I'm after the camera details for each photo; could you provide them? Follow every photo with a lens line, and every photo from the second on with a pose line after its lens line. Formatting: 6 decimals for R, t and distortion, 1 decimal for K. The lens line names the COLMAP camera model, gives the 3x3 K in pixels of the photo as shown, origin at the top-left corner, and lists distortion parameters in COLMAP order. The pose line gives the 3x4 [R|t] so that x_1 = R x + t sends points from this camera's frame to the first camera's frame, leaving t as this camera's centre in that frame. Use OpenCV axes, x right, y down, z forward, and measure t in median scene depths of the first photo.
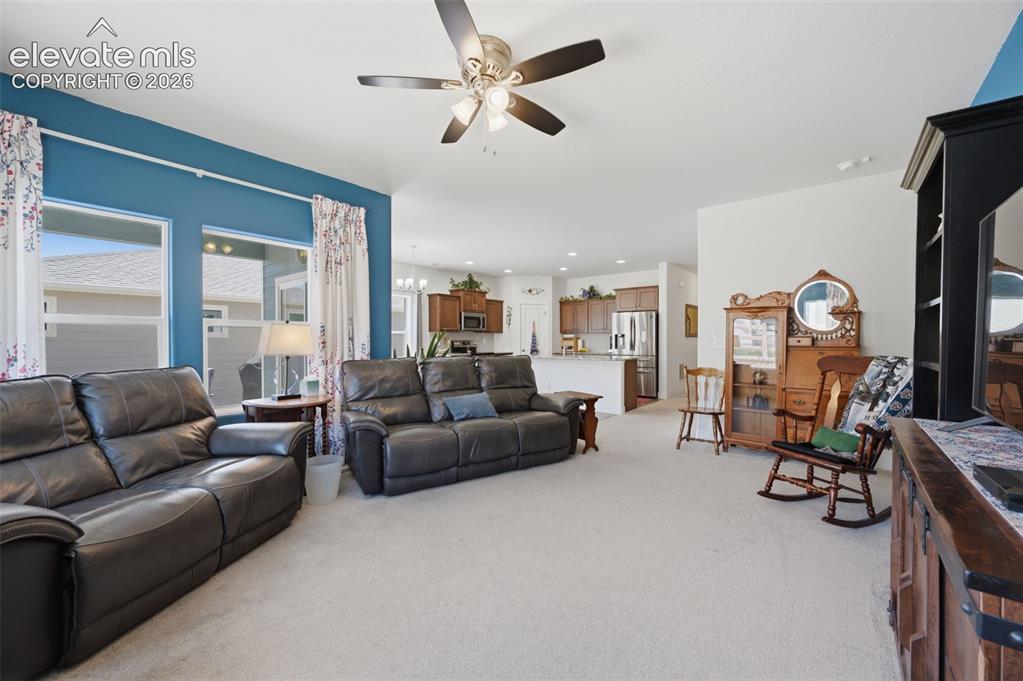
lens RADIAL K [[400.0, 0, 510.2], [0, 400.0, 342.6], [0, 0, 1]] dist [-0.001894, 0.000146]
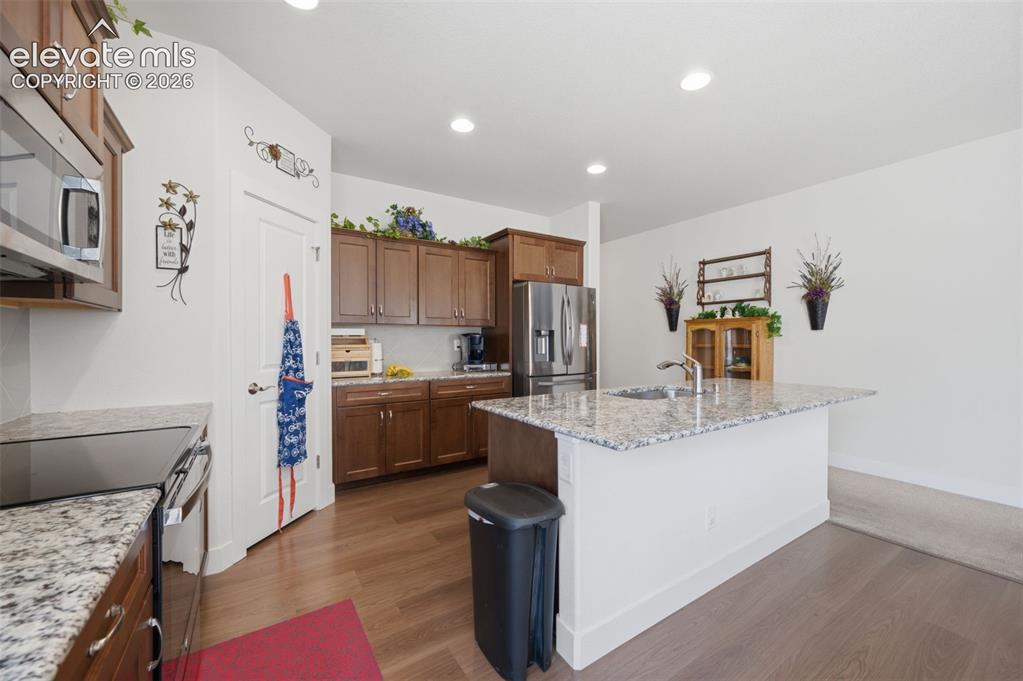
lens RADIAL K [[400.0, 0, 513.9], [0, 400.0, 341.0], [0, 0, 1]] dist [-0.001894, 0.000146]
pose [[0.290092, -0.004725, 0.956987, -0.154152], [0.010684, 0.999941, 0.001698, -0.008339], [-0.956939, 0.009732, 0.290126, 0.803993]]
